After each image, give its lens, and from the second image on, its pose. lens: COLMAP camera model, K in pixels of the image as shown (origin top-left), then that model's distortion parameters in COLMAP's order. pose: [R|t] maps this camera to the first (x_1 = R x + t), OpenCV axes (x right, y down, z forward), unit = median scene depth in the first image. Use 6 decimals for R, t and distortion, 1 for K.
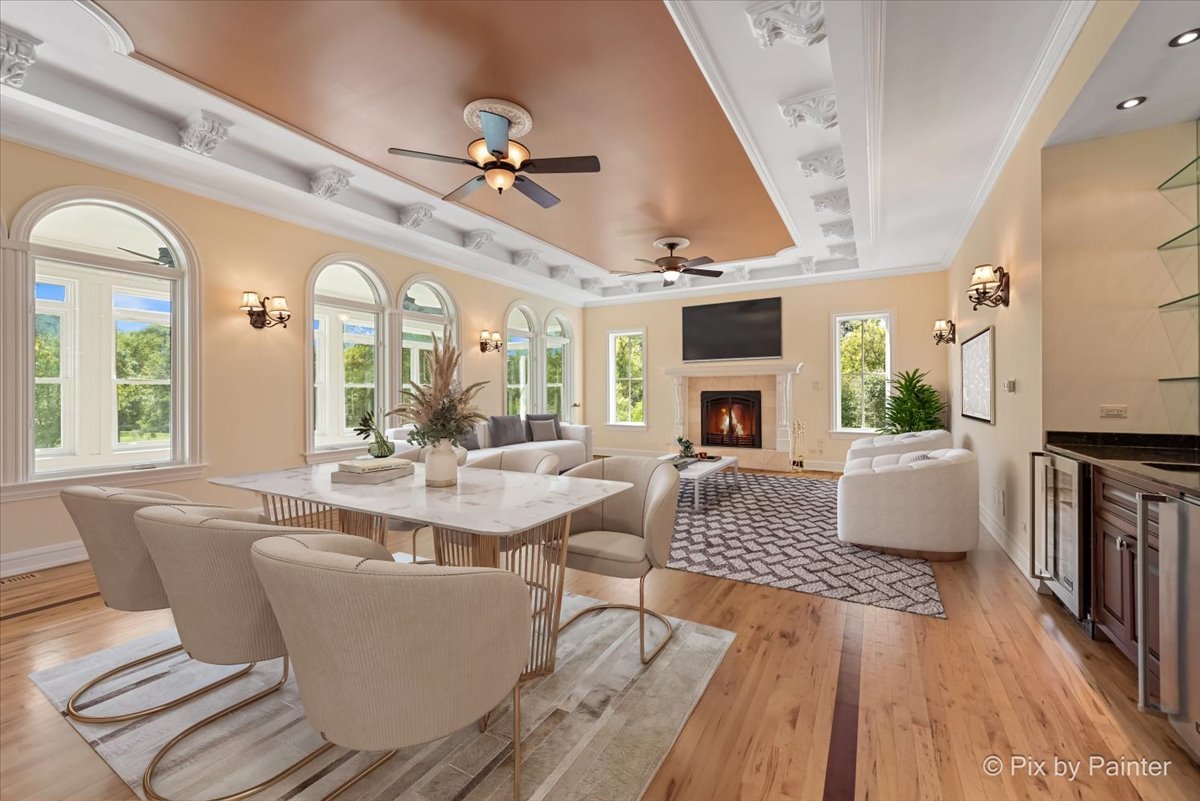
lens RADIAL K [[484.7, 0, 603.6], [0, 484.7, 396.0], [0, 0, 1]] dist [0.002535, -0.000271]
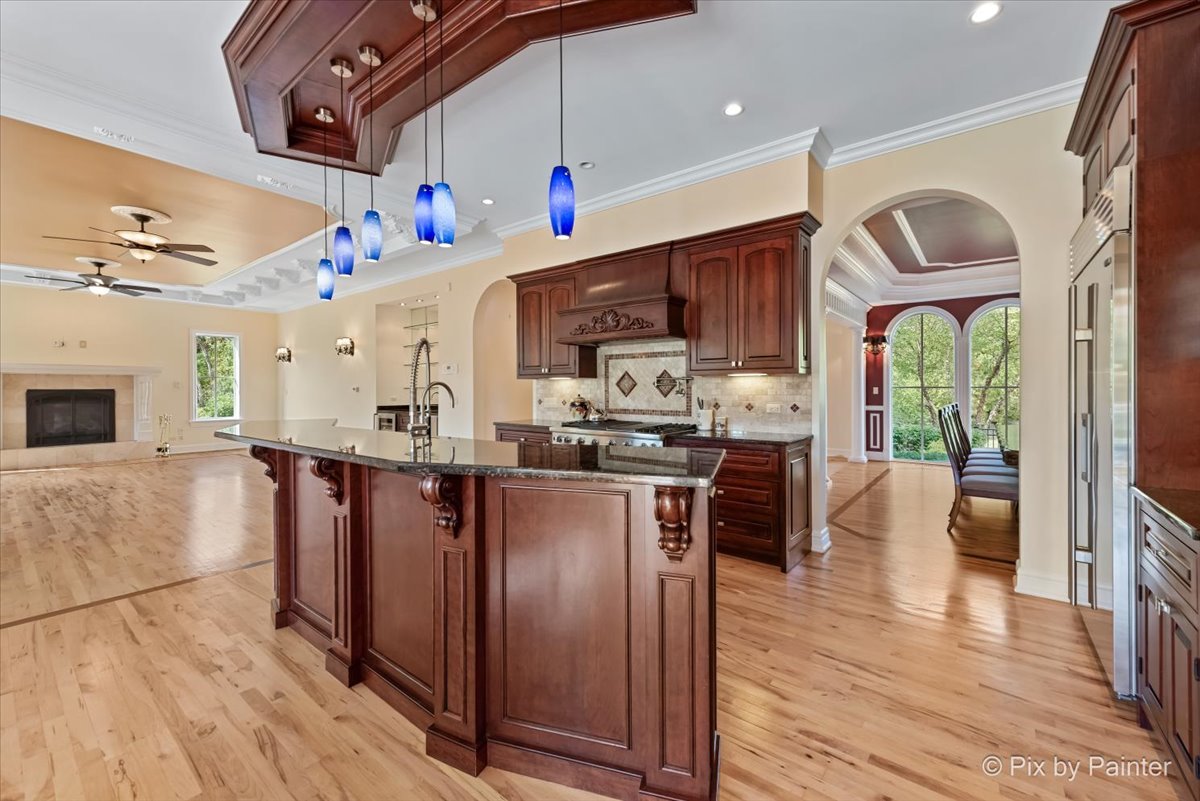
lens RADIAL K [[484.7, 0, 602.6], [0, 484.7, 392.7], [0, 0, 1]] dist [0.002535, -0.000271]
pose [[0.155508, -0.007954, 0.987803, -0.605243], [0.003083, 0.999967, 0.007566, -0.008378], [-0.987830, 0.001869, 0.155528, -0.264053]]
